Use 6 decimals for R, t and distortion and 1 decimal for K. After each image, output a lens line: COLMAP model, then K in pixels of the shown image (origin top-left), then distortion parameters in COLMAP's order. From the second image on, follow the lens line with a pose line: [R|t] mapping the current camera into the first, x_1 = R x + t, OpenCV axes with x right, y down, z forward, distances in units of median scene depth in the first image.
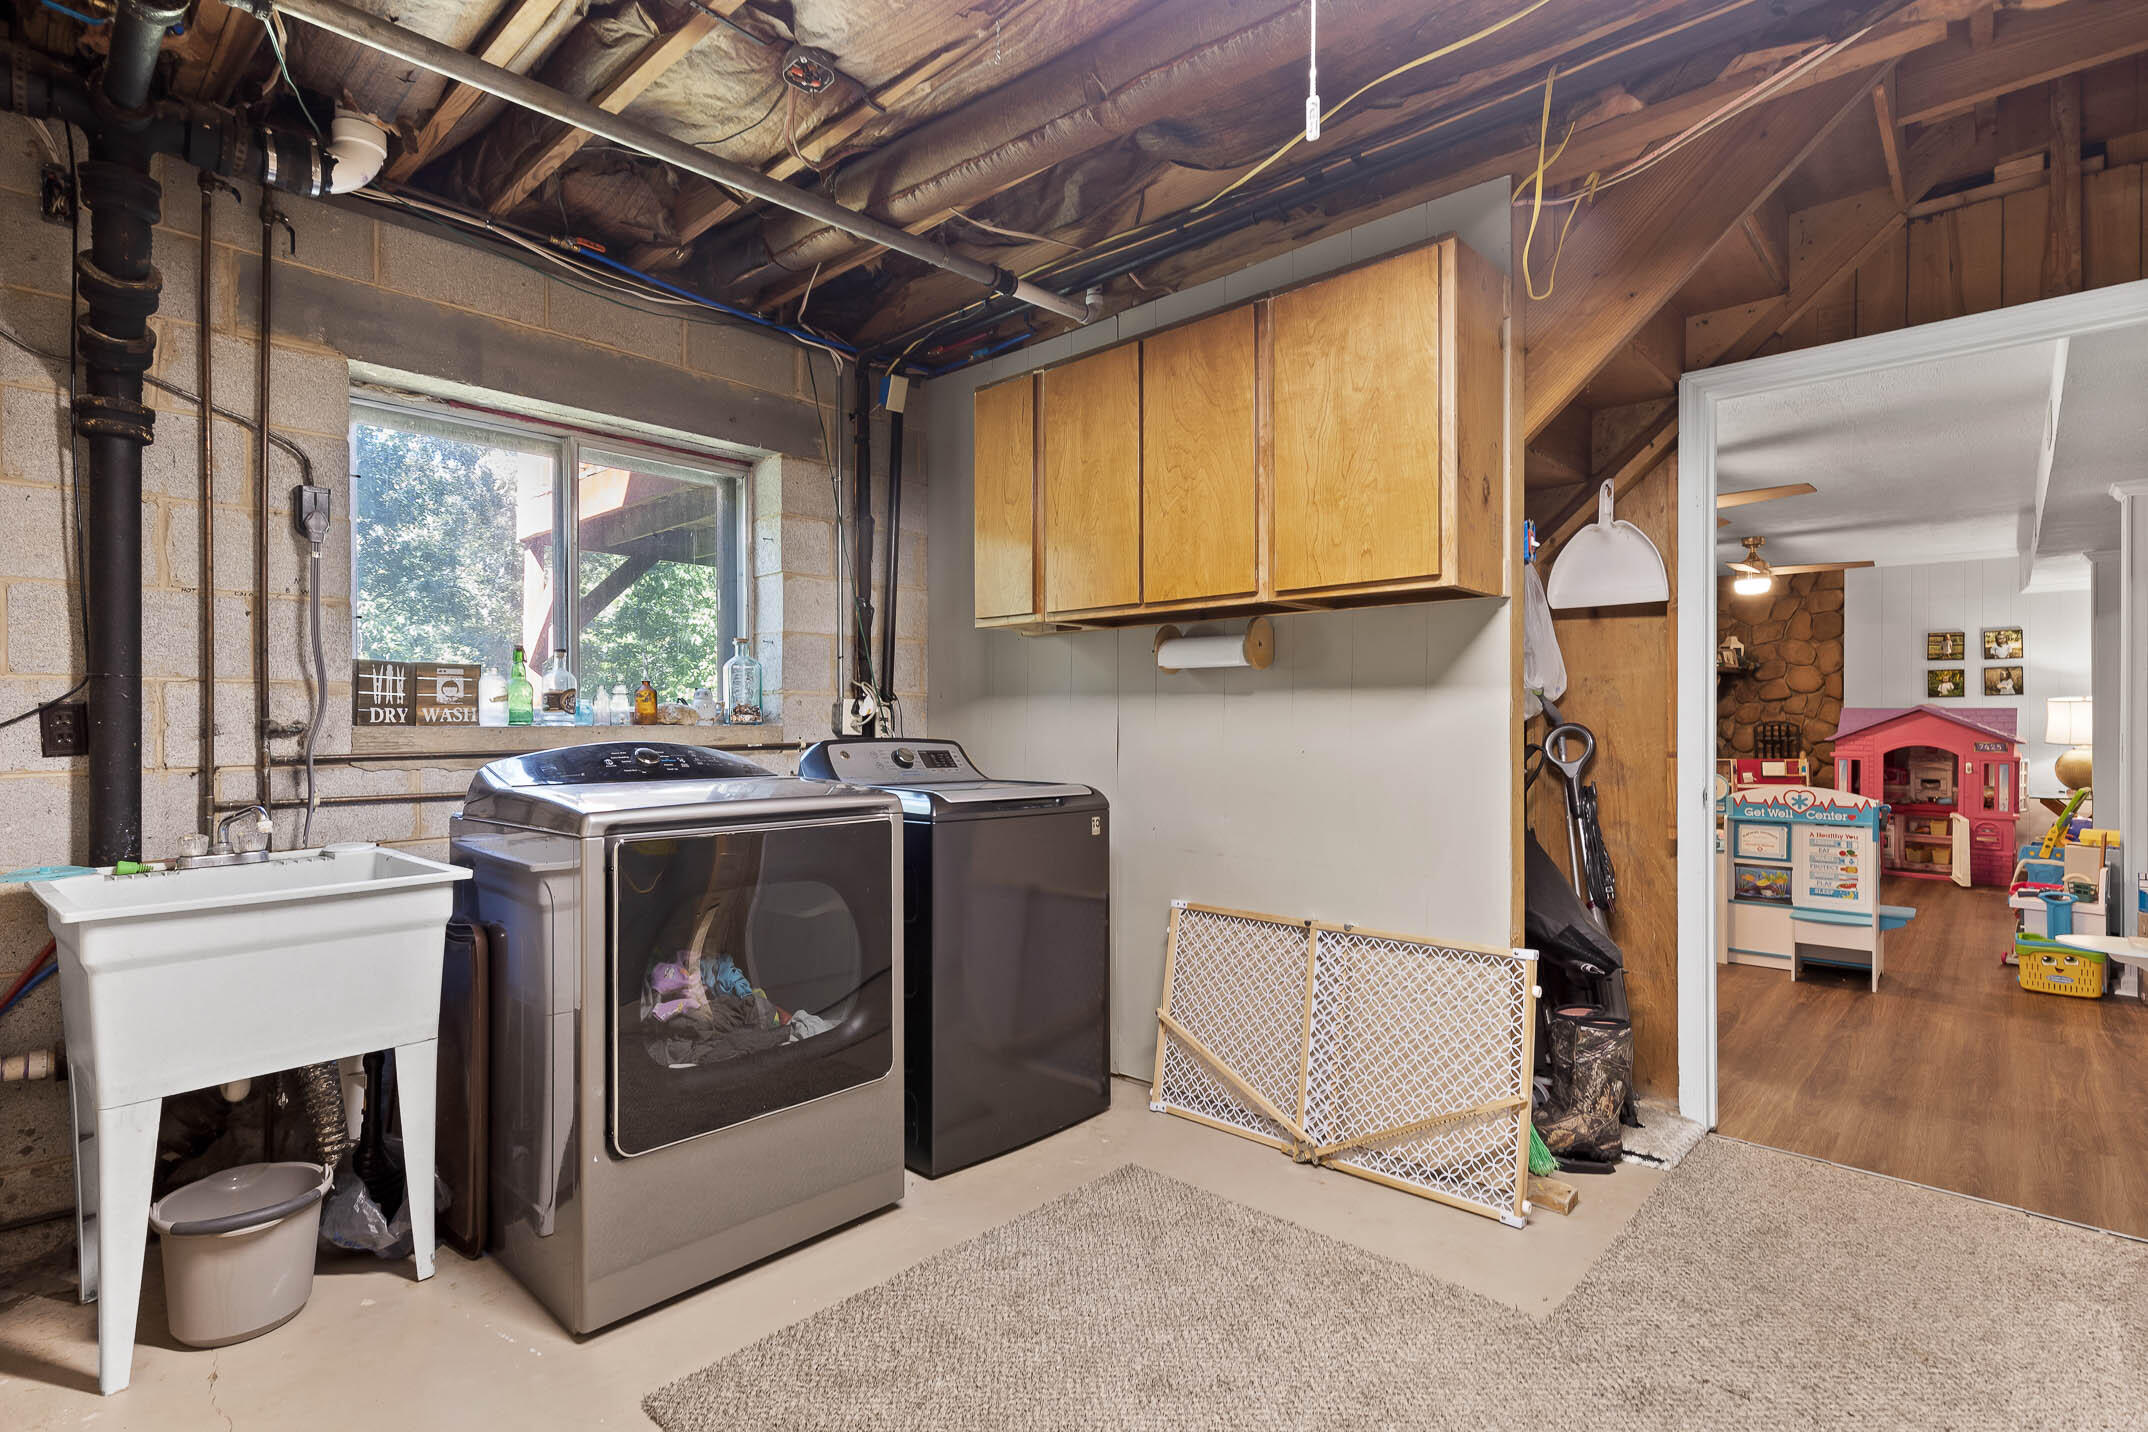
lens RADIAL K [[1020.1, 0, 1066.2], [0, 1020.1, 714.2], [0, 0, 1]] dist [0.002183, 0.000147]
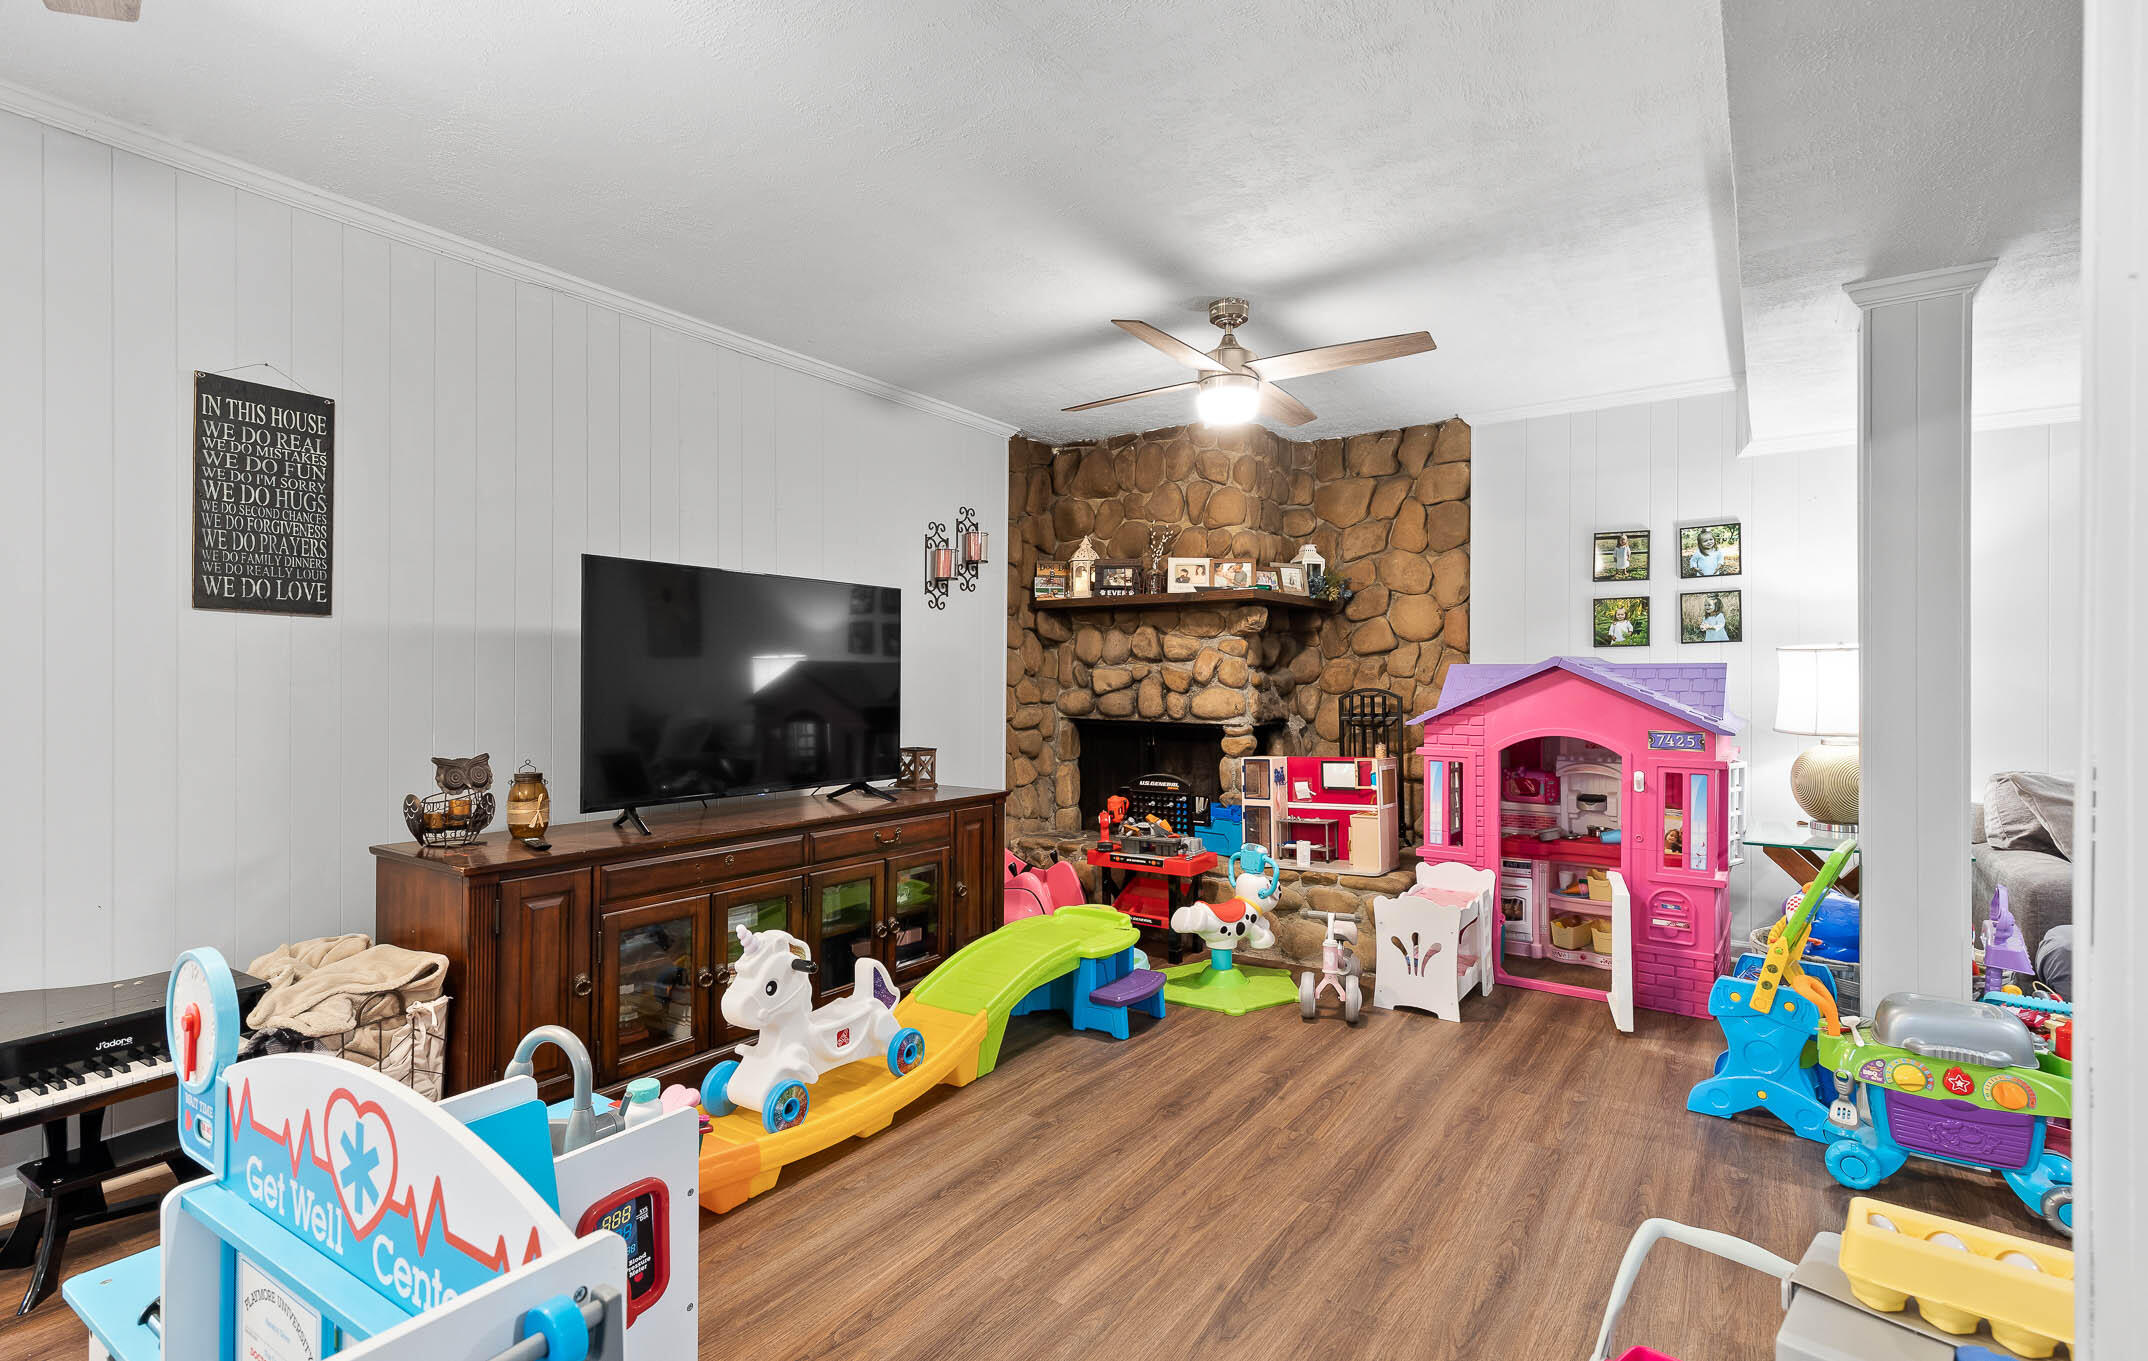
lens RADIAL K [[1002.7, 0, 1074.0], [0, 1002.7, 680.5], [0, 0, 1]] dist [0.002450, 0.000263]
pose [[0.990004, 0.002644, 0.141013, 0.493621], [-0.002301, 0.999994, -0.002591, 0.004142], [-0.141019, 0.002240, 0.990004, 0.504744]]
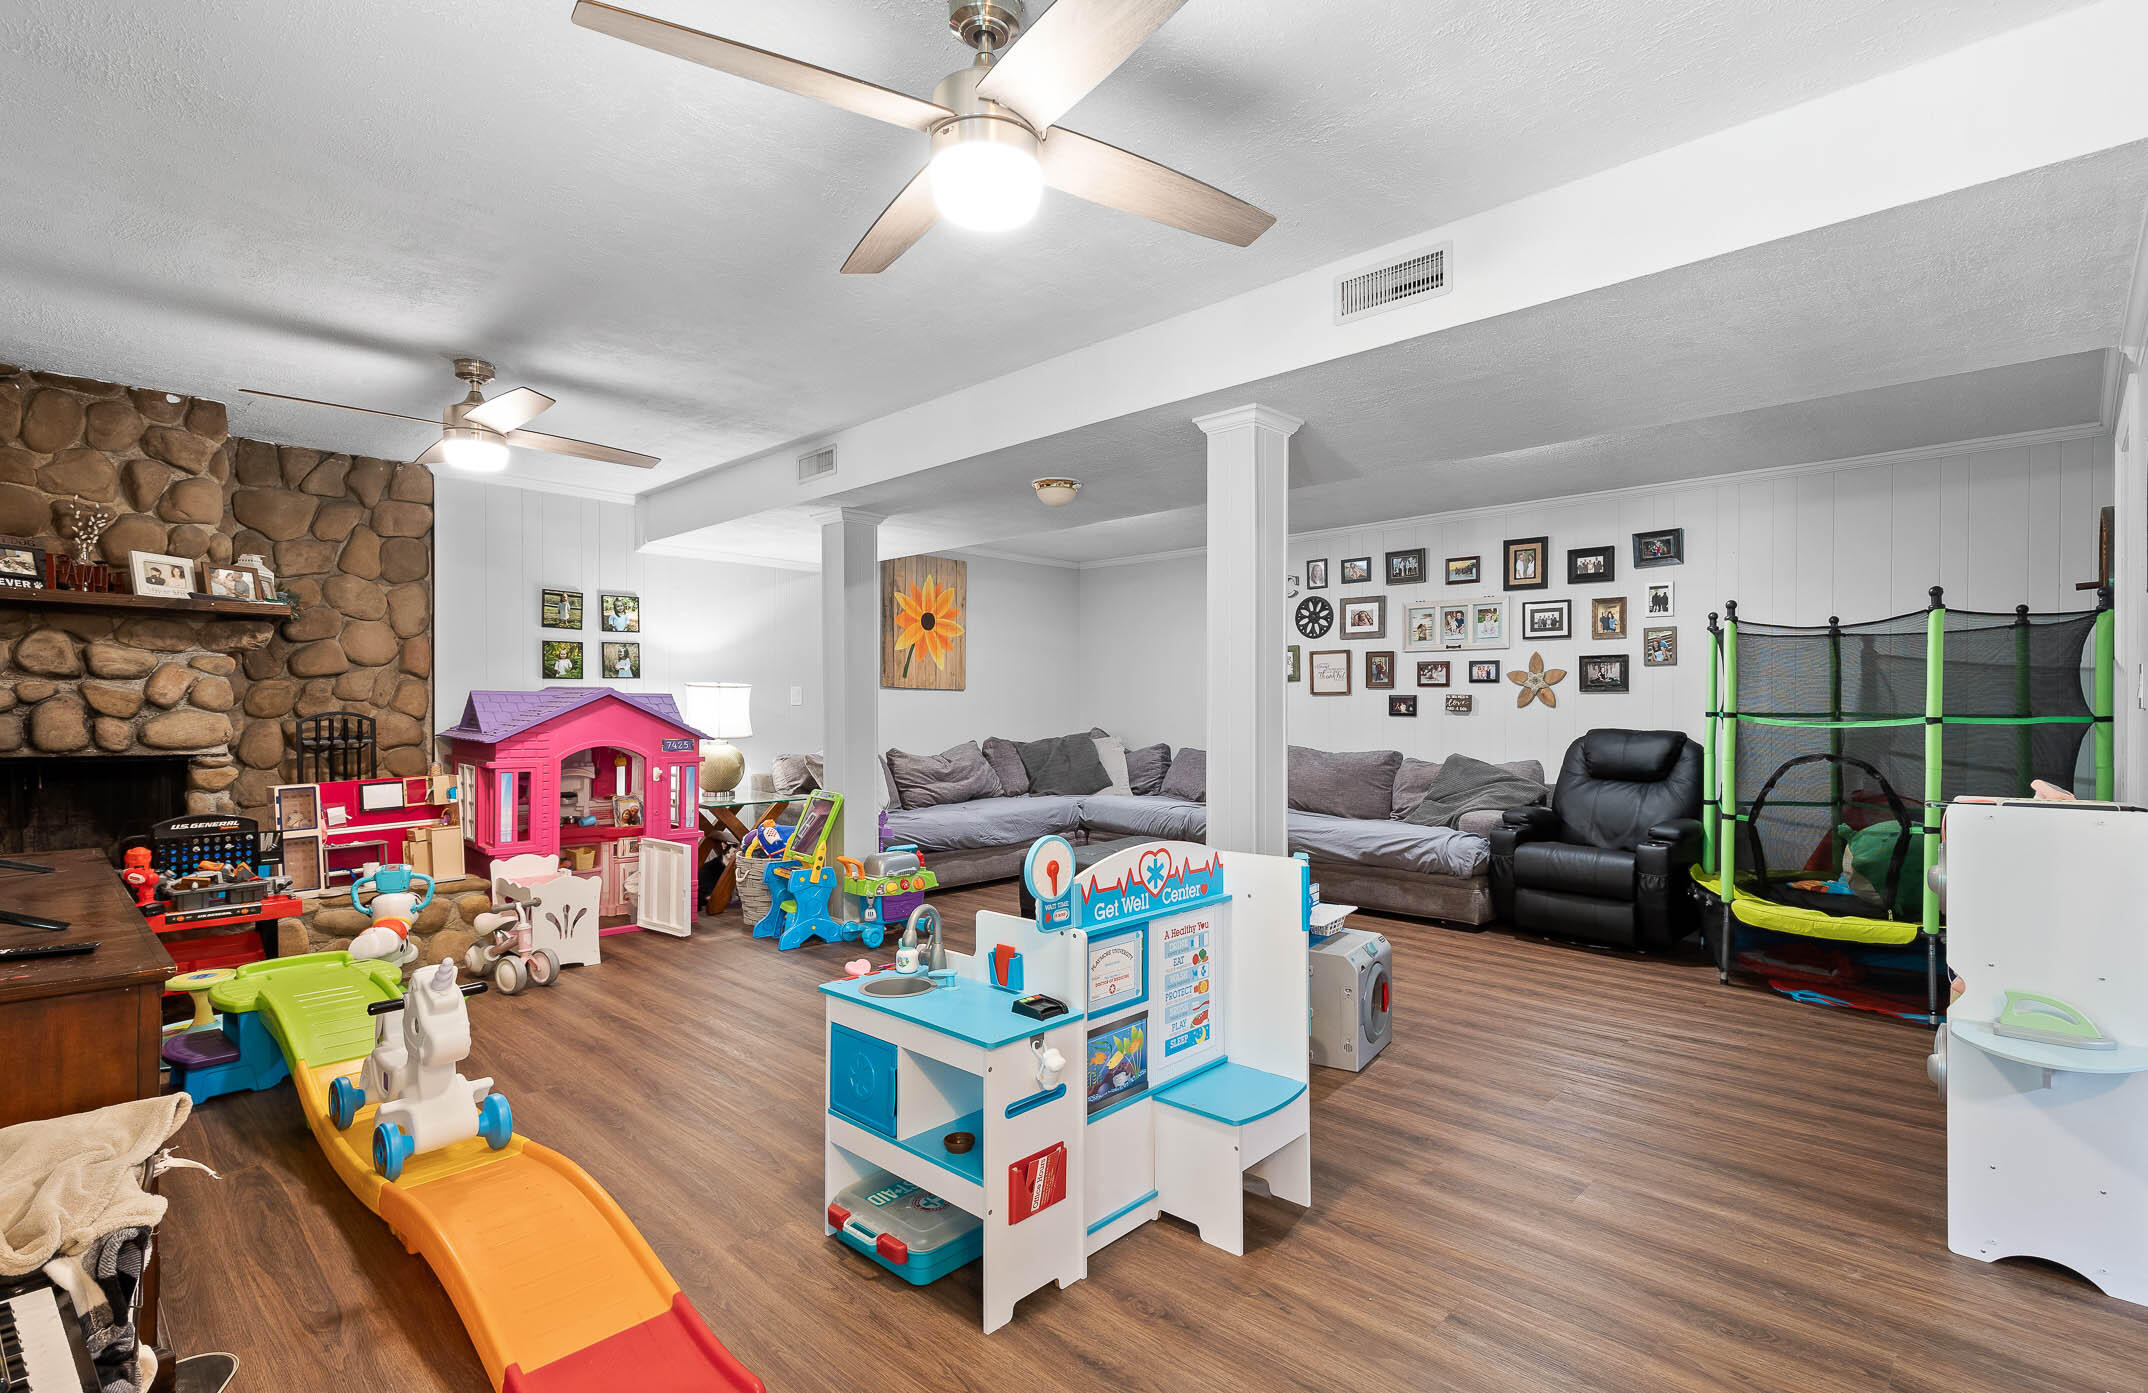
lens RADIAL K [[1012.6, 0, 1074.0], [0, 1012.6, 696.5], [0, 0, 1]] dist [0.011192, -0.000033]
pose [[0.014358, 0.011935, 0.999826, 0.138179], [-0.003234, 0.999924, -0.011890, 0.003685], [-0.999892, -0.003063, 0.014395, 0.632464]]
